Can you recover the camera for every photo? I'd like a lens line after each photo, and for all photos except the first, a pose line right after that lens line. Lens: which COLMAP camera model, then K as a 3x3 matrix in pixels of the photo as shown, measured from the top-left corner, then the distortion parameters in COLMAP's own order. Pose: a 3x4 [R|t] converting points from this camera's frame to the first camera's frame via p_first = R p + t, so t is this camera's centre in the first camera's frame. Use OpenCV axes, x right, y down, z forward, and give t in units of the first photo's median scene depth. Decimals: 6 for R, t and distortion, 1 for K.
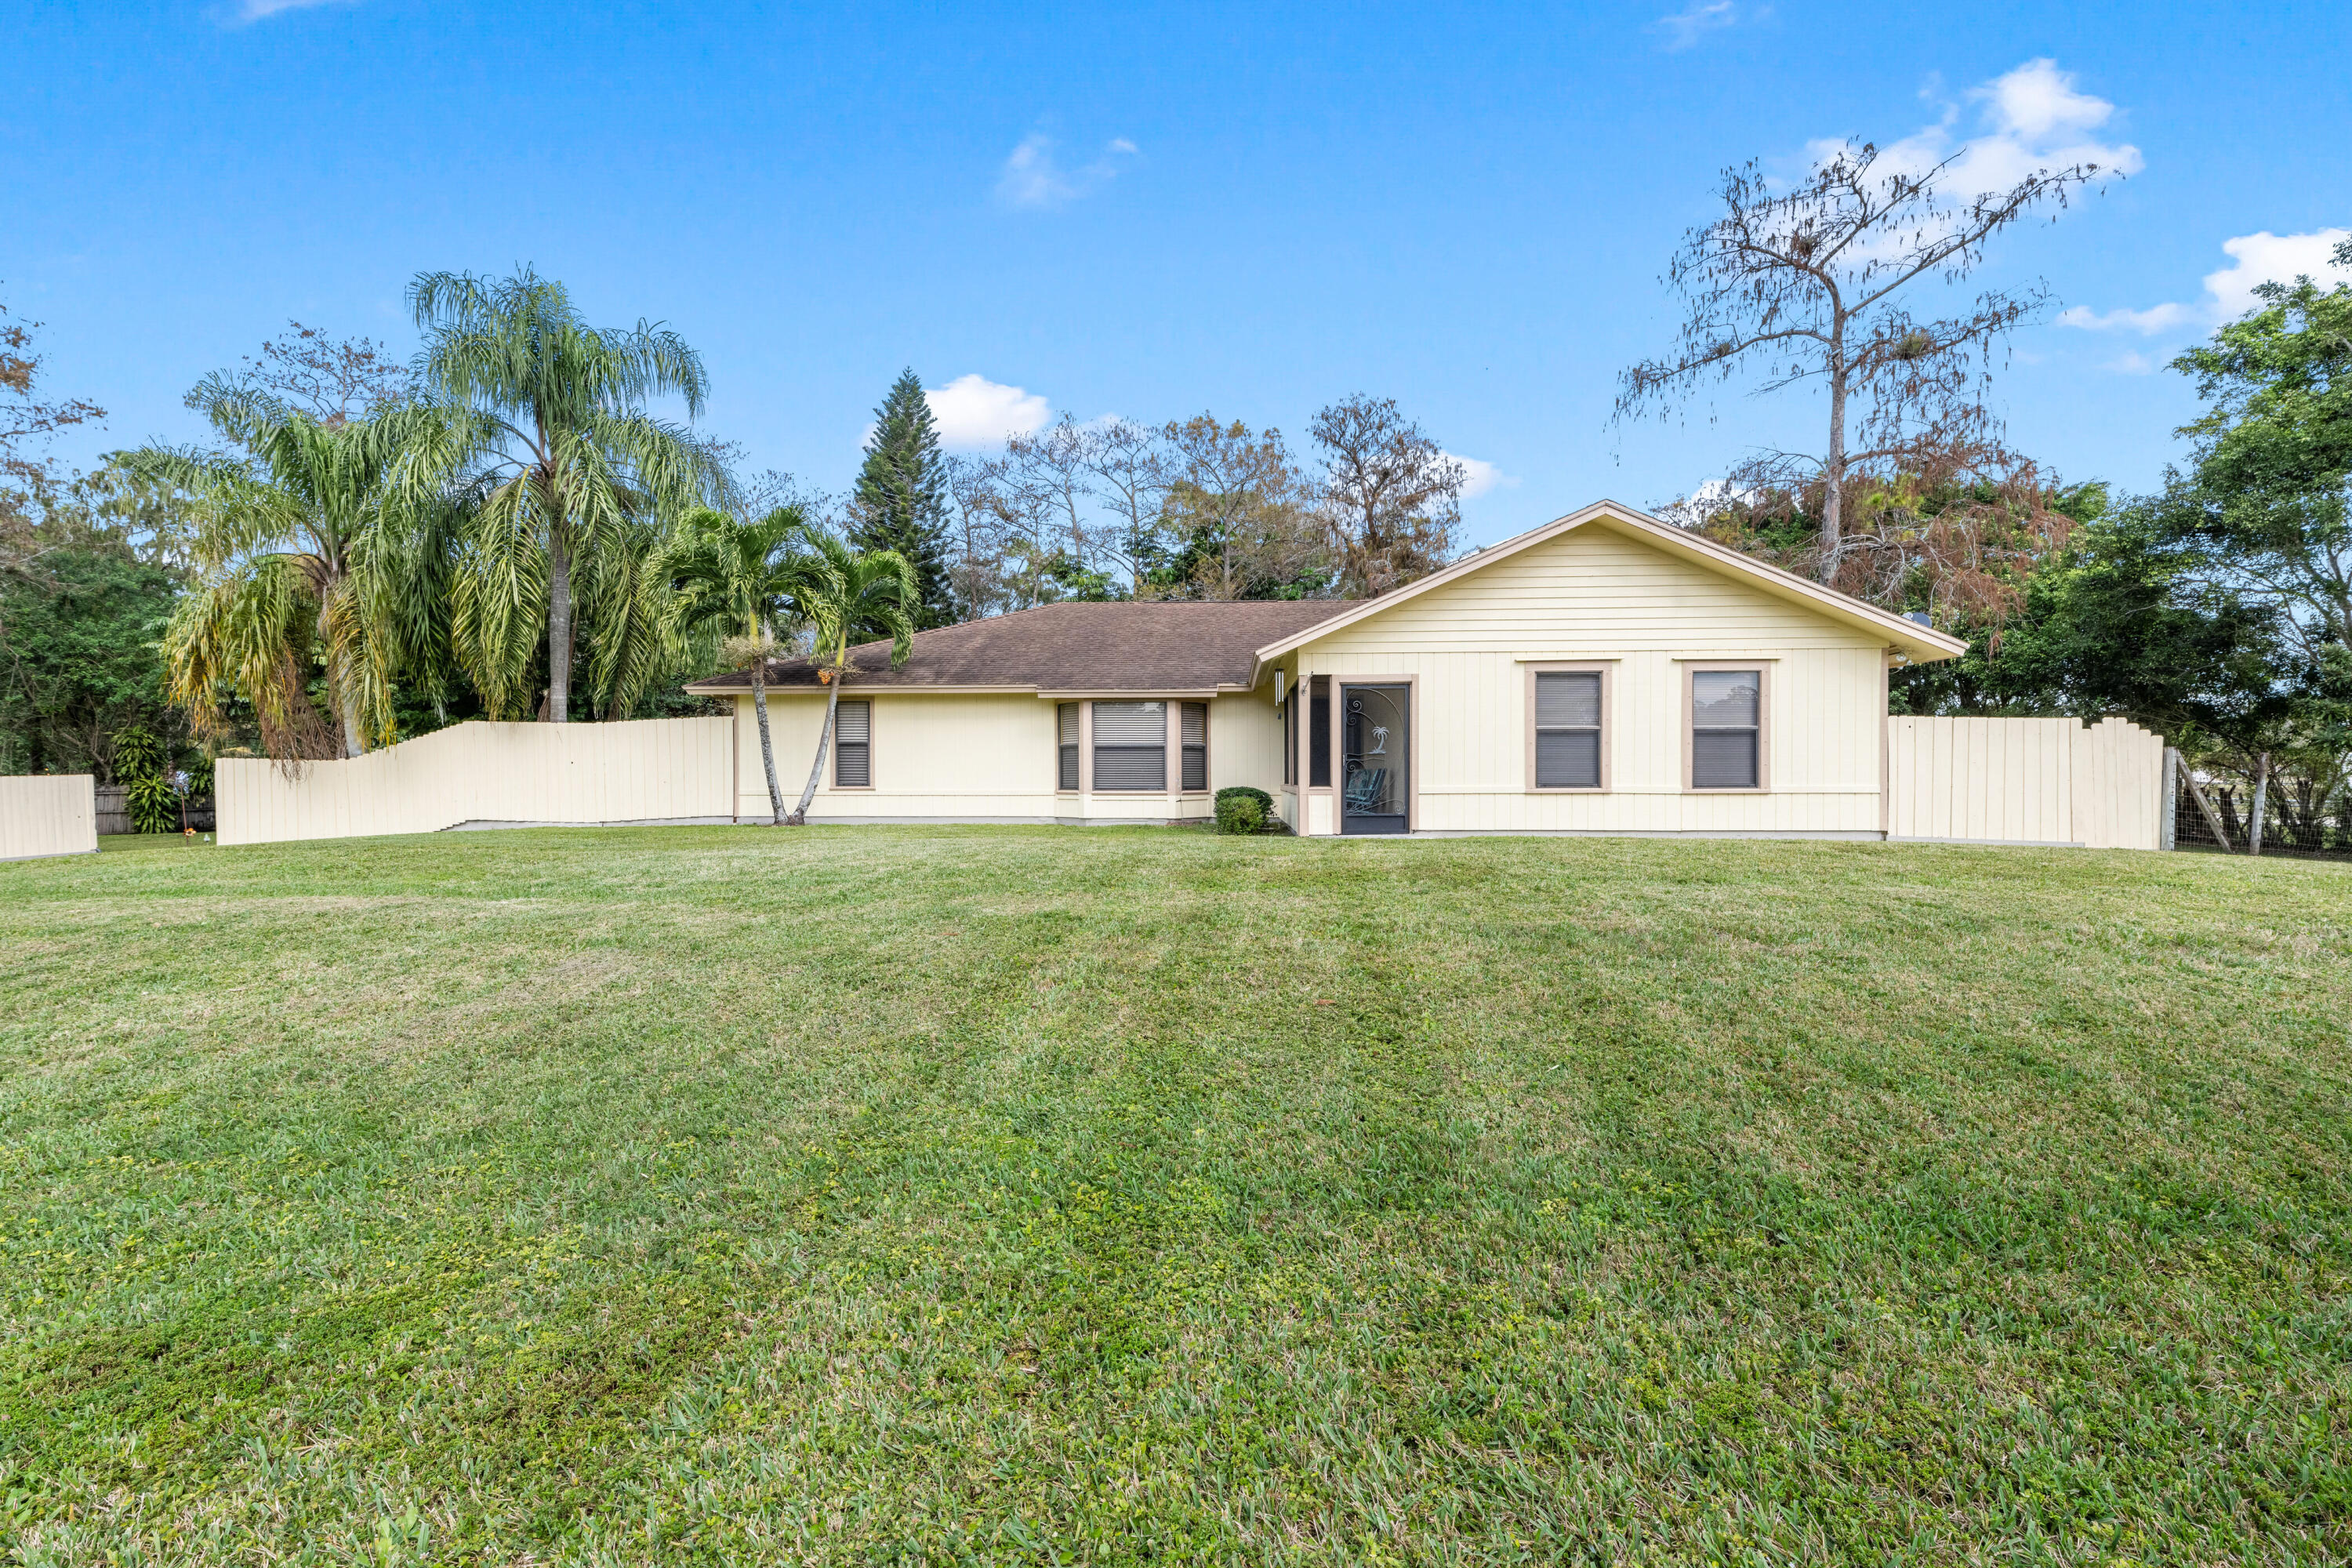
lens RADIAL K [[963.4, 0, 1174.8], [0, 963.4, 787.1], [0, 0, 1]] dist [0.003234, 0.000610]
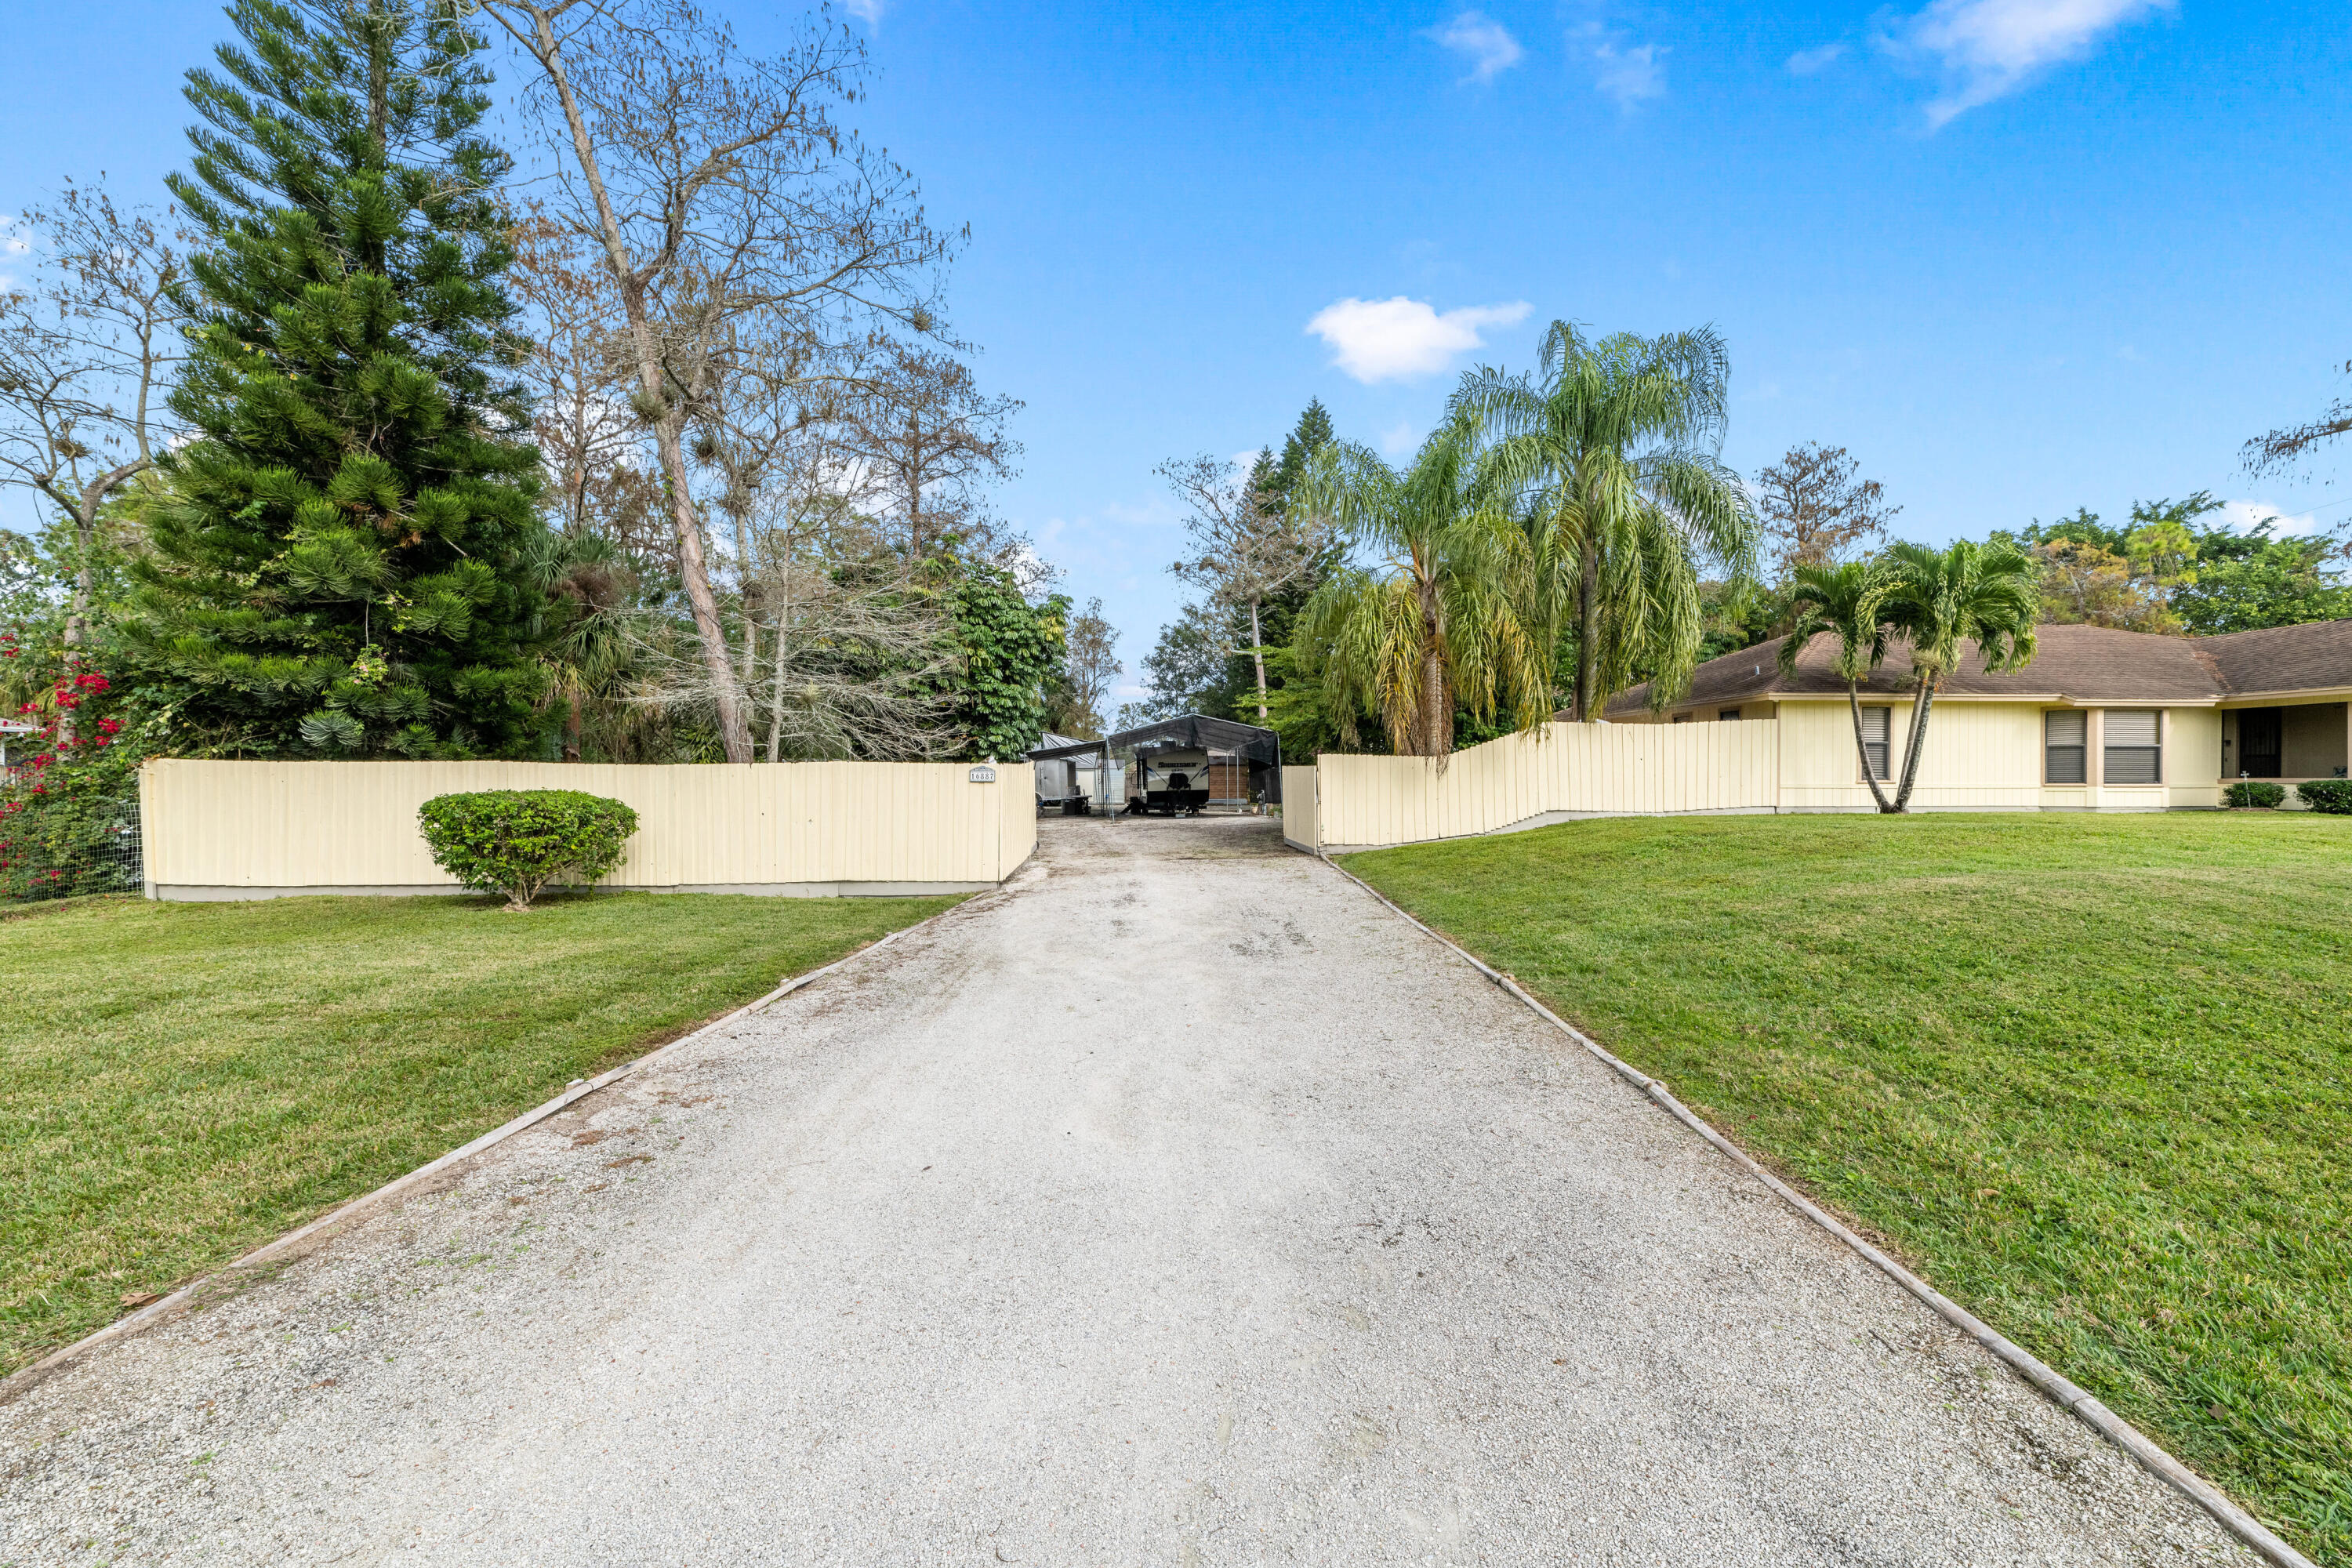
lens RADIAL K [[963.4, 0, 1167.7], [0, 963.4, 780.6], [0, 0, 1]] dist [0.003234, 0.000610]
pose [[0.994428, -0.000690, 0.105419, -1.408917], [0.002186, 0.999899, -0.014070, 0.014605], [-0.105398, 0.014222, 0.994328, -0.067084]]
